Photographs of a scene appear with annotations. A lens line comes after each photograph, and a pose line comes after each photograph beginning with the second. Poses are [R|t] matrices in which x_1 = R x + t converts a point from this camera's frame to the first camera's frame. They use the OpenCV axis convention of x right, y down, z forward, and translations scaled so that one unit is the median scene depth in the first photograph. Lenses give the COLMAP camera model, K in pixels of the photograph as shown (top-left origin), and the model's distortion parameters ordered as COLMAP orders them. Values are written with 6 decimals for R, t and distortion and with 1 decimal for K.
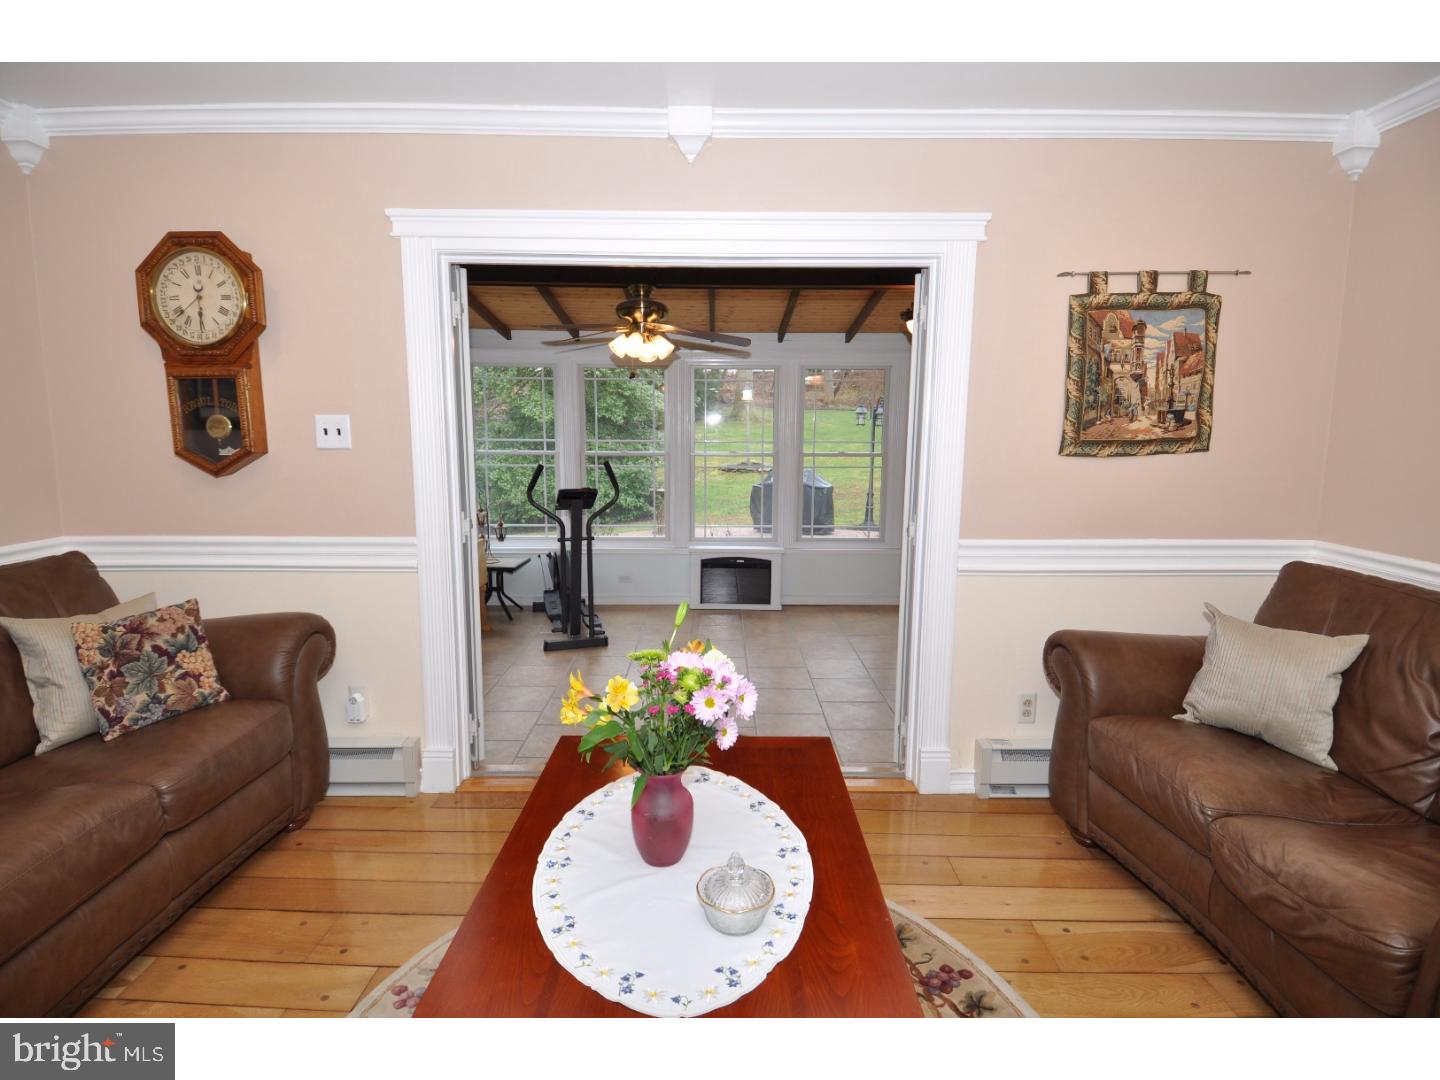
lens RADIAL K [[745.3, 0, 711.5], [0, 745.3, 540.2], [0, 0, 1]] dist [0.039222, -0.045686]
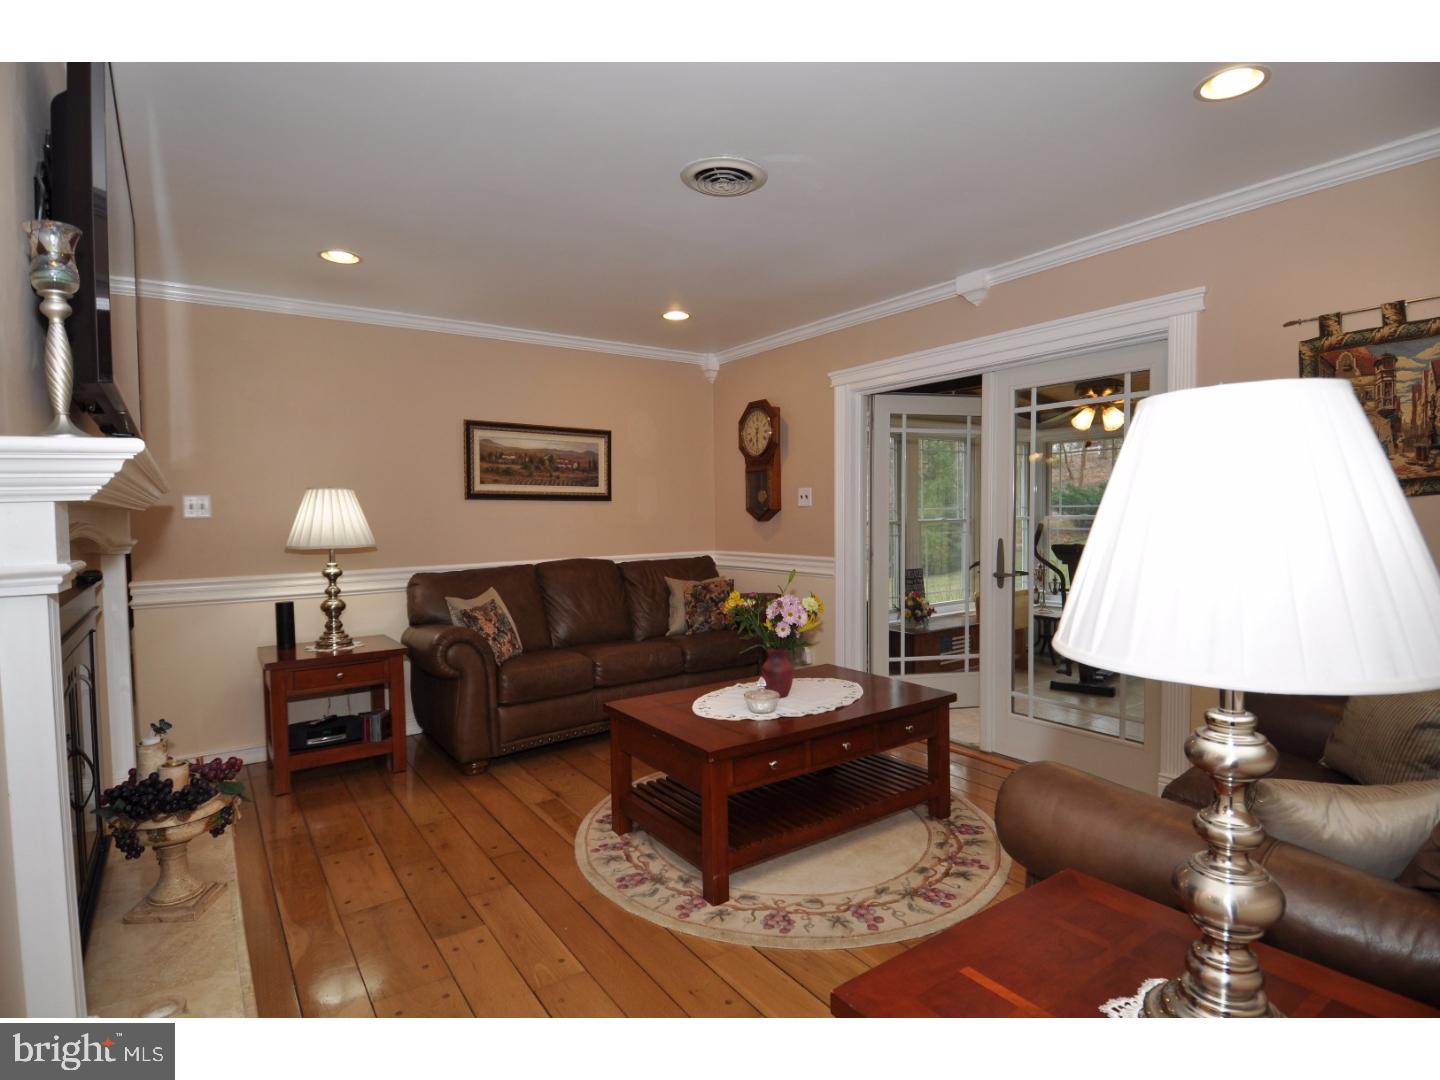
lens RADIAL K [[745.3, 0, 714.0], [0, 745.3, 540.3], [0, 0, 1]] dist [0.039222, -0.045686]
pose [[0.571375, 0.017423, -0.820504, 0.858130], [-0.104178, 0.993227, -0.051456, 0.074901], [0.814050, 0.114879, 0.569320, -0.190002]]
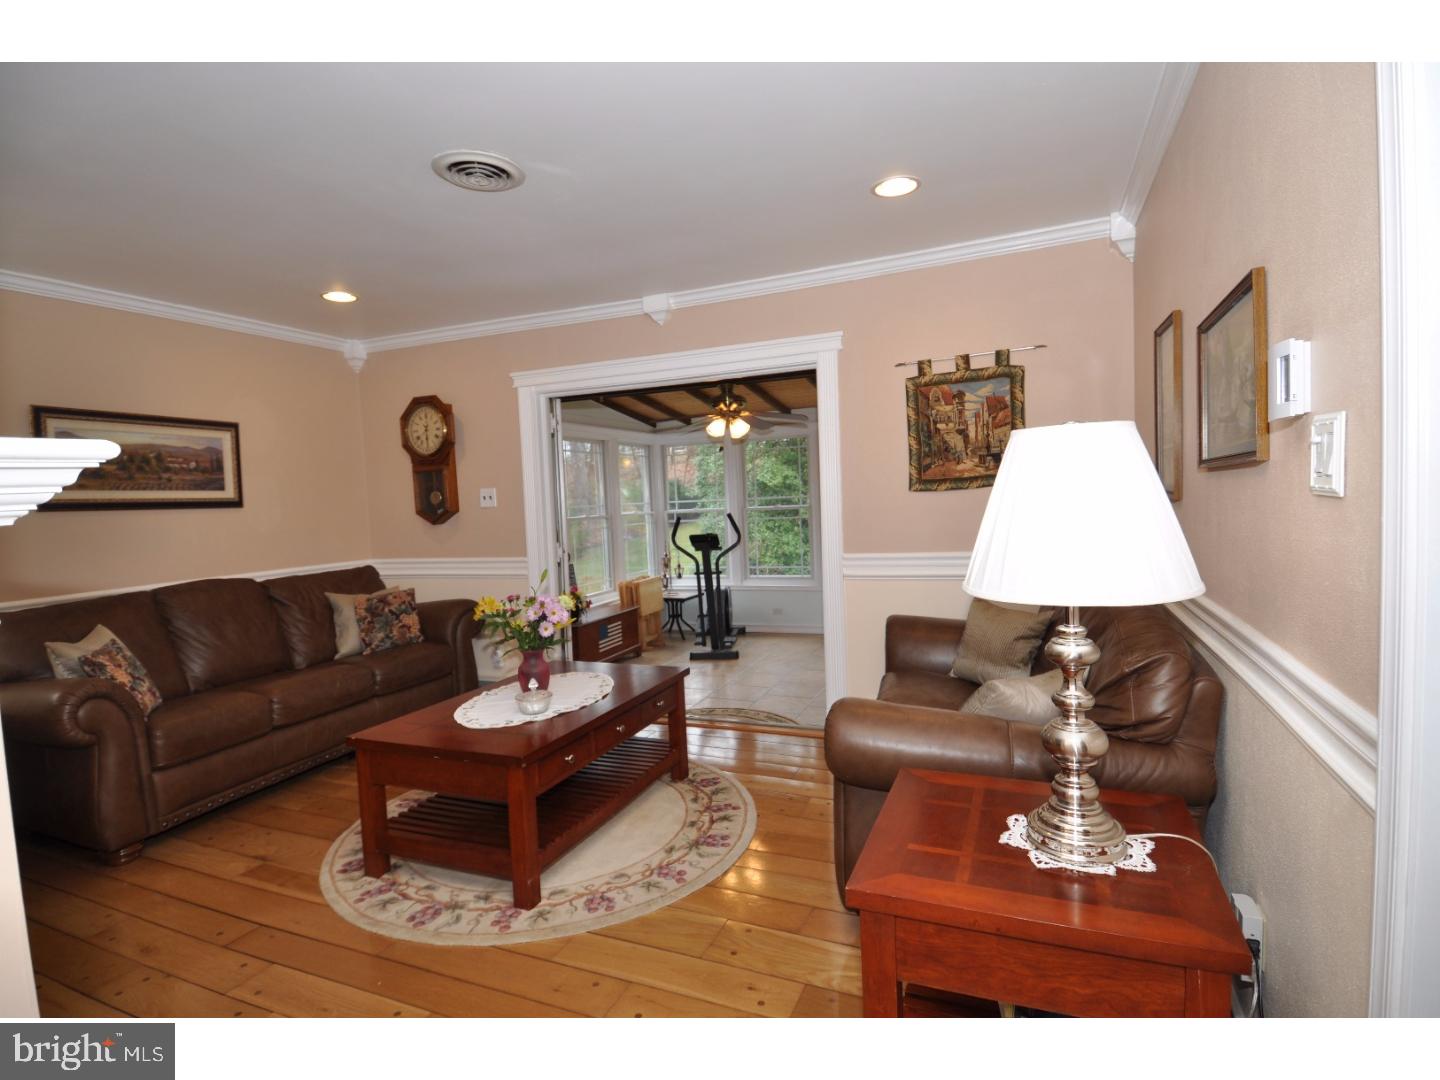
lens RADIAL K [[745.3, 0, 720.1], [0, 745.3, 540.0], [0, 0, 1]] dist [0.039222, -0.045686]
pose [[0.921118, -0.023148, -0.388596, 0.692960], [-0.009645, 0.996567, -0.082226, 0.095443], [0.389165, 0.079488, 0.917732, -0.402036]]
